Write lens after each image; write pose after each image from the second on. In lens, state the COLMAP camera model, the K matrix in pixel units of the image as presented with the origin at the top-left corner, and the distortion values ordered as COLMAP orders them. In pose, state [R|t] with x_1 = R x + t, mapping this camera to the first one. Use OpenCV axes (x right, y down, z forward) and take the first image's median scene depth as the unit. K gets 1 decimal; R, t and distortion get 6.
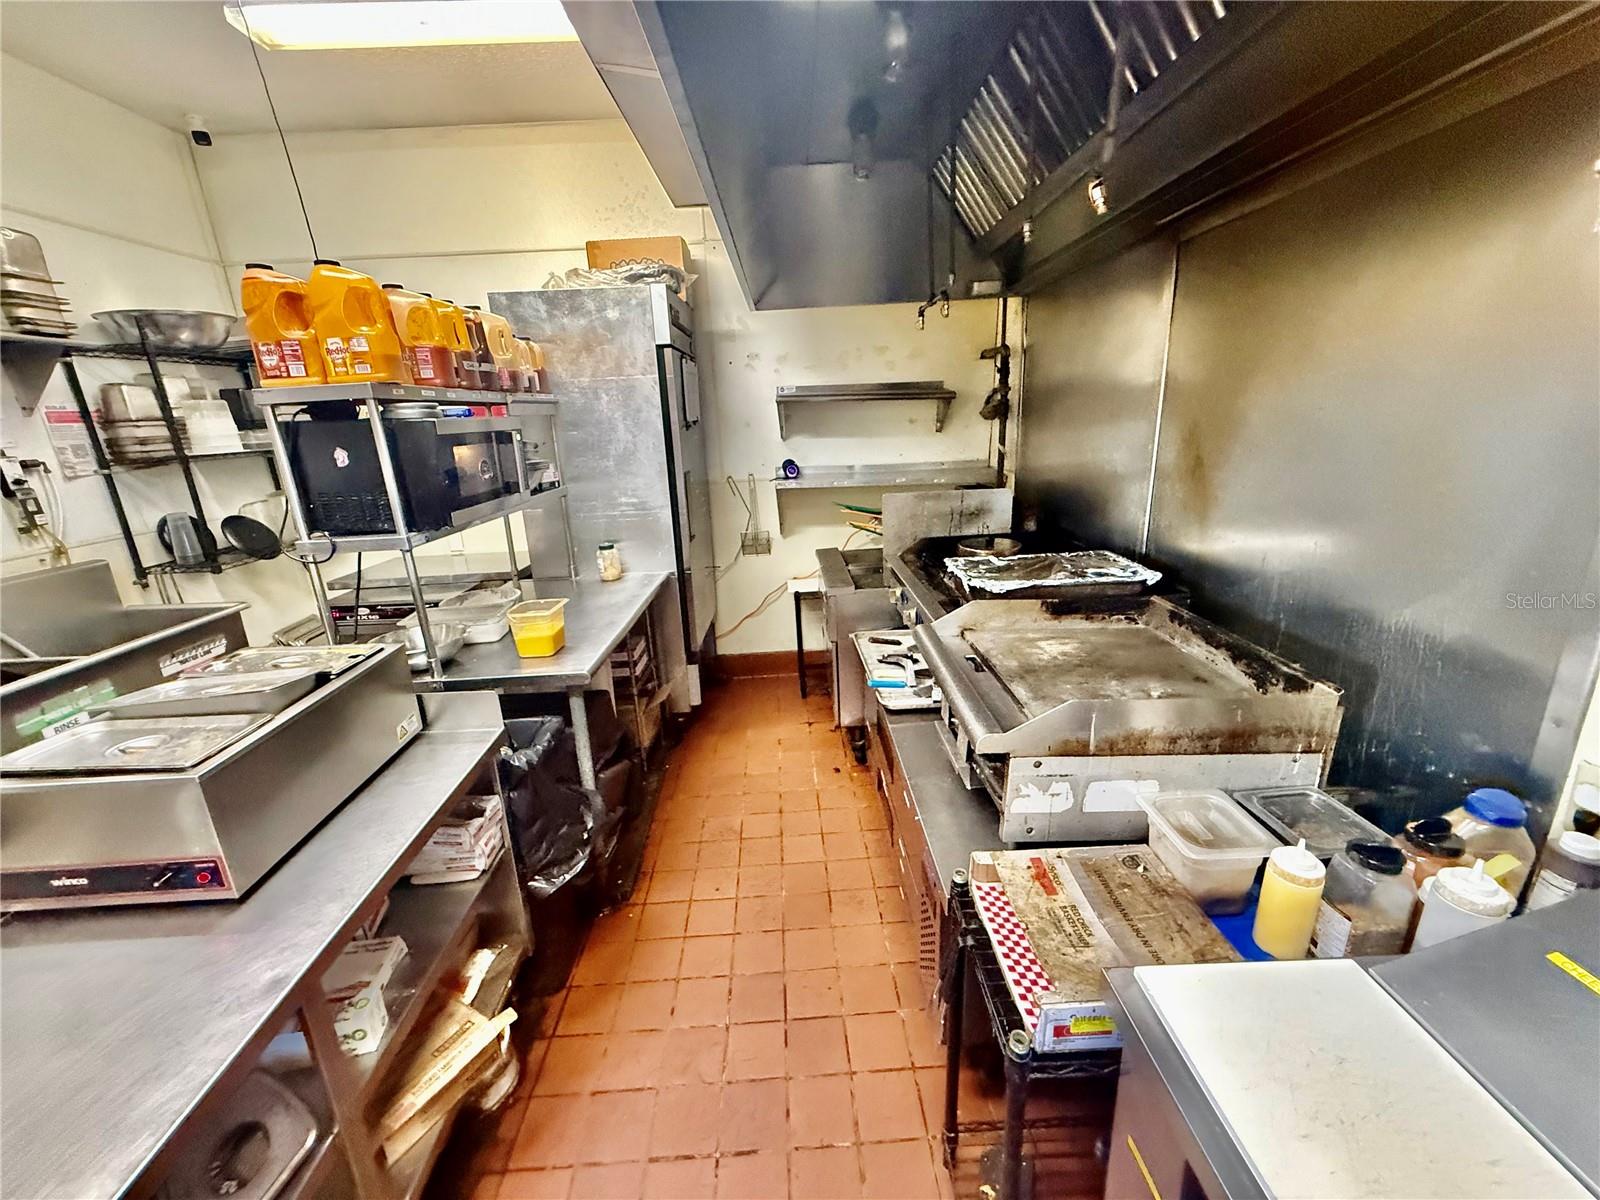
lens RADIAL K [[639.2, 0, 799.9], [0, 639.2, 601.8], [0, 0, 1]] dist [-0.000271, 0.000220]
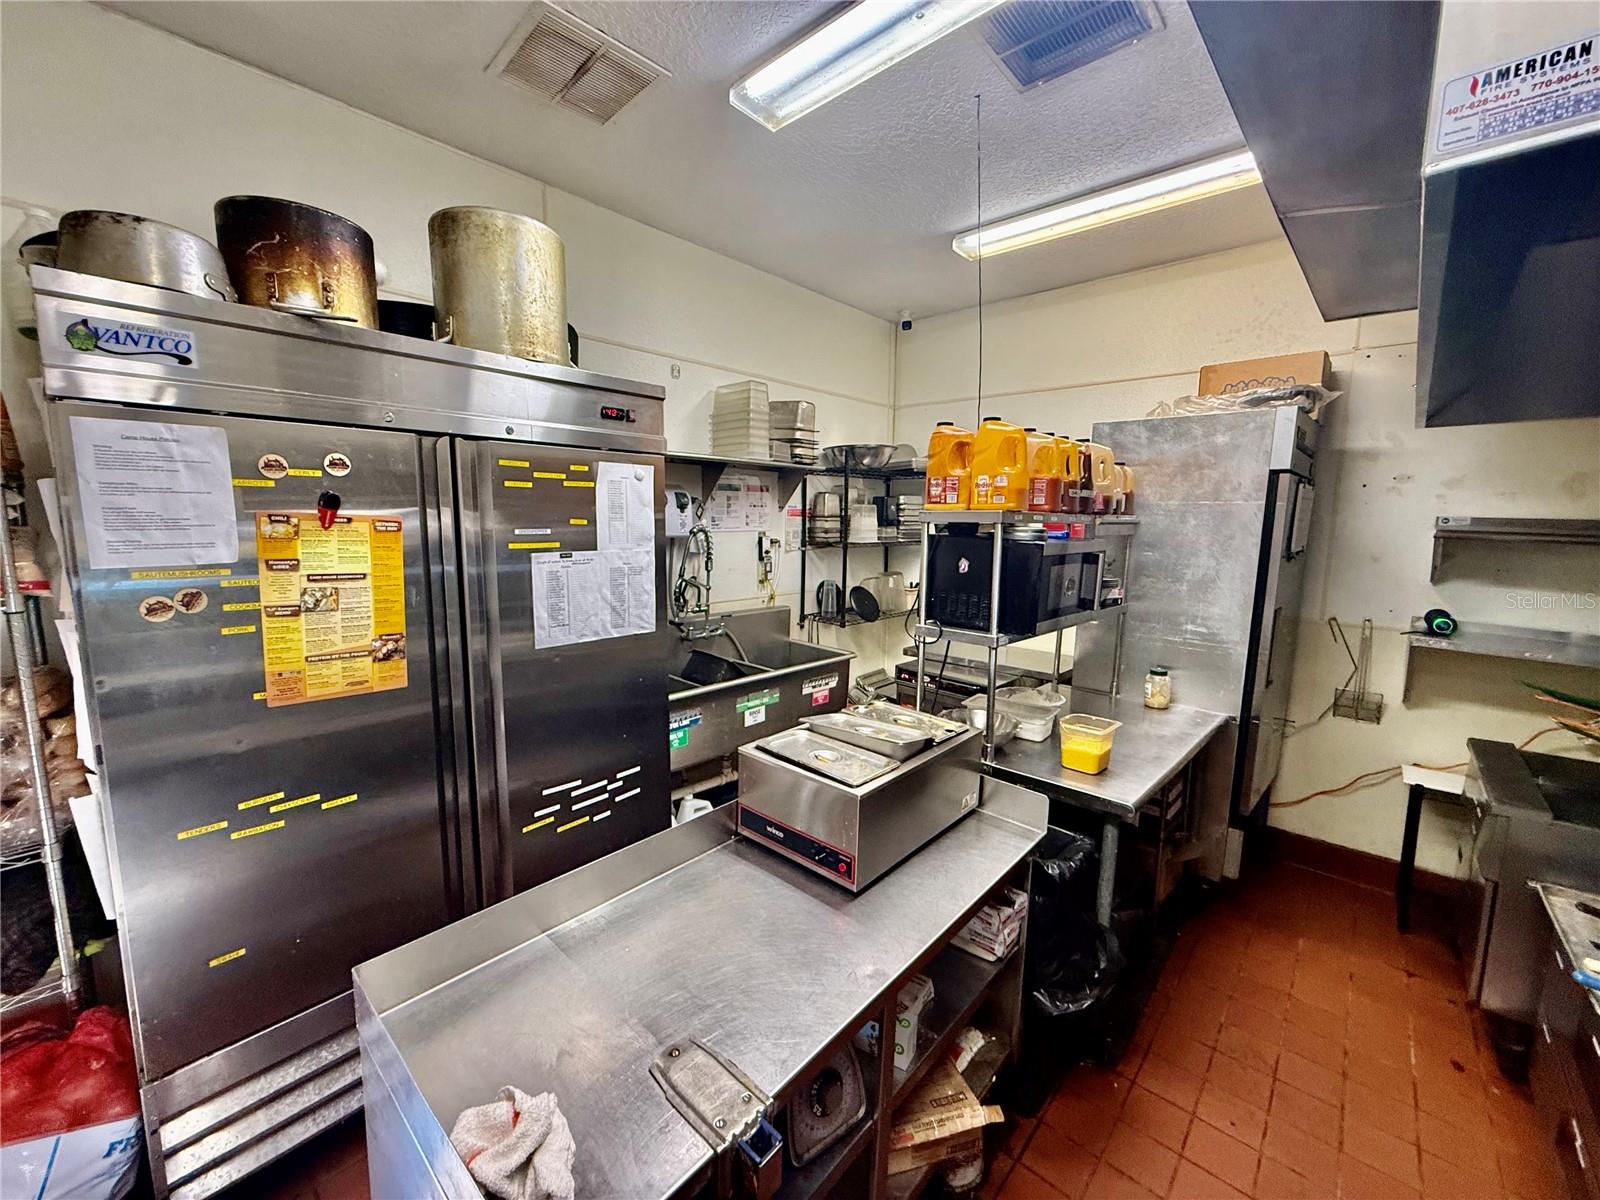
lens RADIAL K [[639.2, 0, 801.8], [0, 639.2, 603.0], [0, 0, 1]] dist [-0.000271, 0.000220]
pose [[0.711903, 0.149622, -0.686154, -0.047373], [-0.246328, 0.968167, -0.044454, -0.013788], [0.657660, 0.200666, 0.726097, -0.062758]]
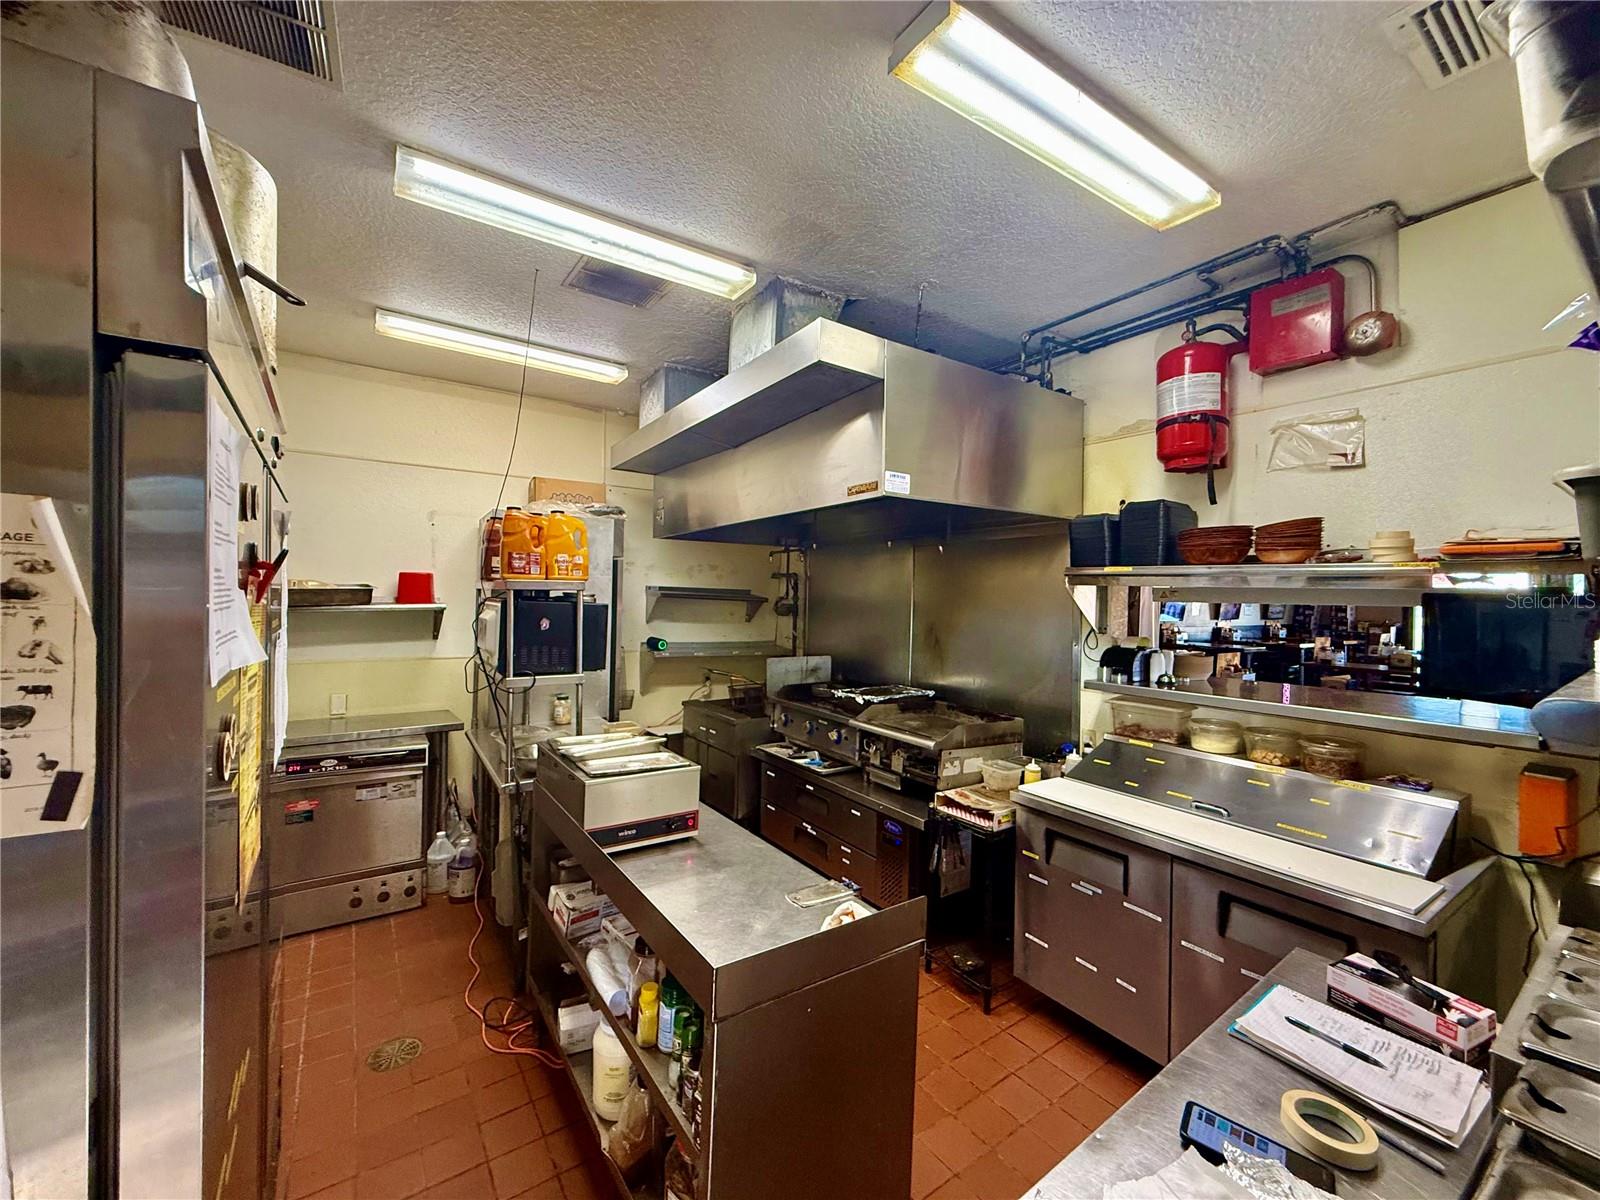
lens RADIAL K [[639.2, 0, 799.8], [0, 639.2, 603.1], [0, 0, 1]] dist [-0.000271, 0.000220]
pose [[0.840831, 0.056049, 0.538388, -0.656184], [0.099430, 0.961708, -0.255404, 0.116777], [-0.532087, 0.268283, 0.803061, -0.375843]]
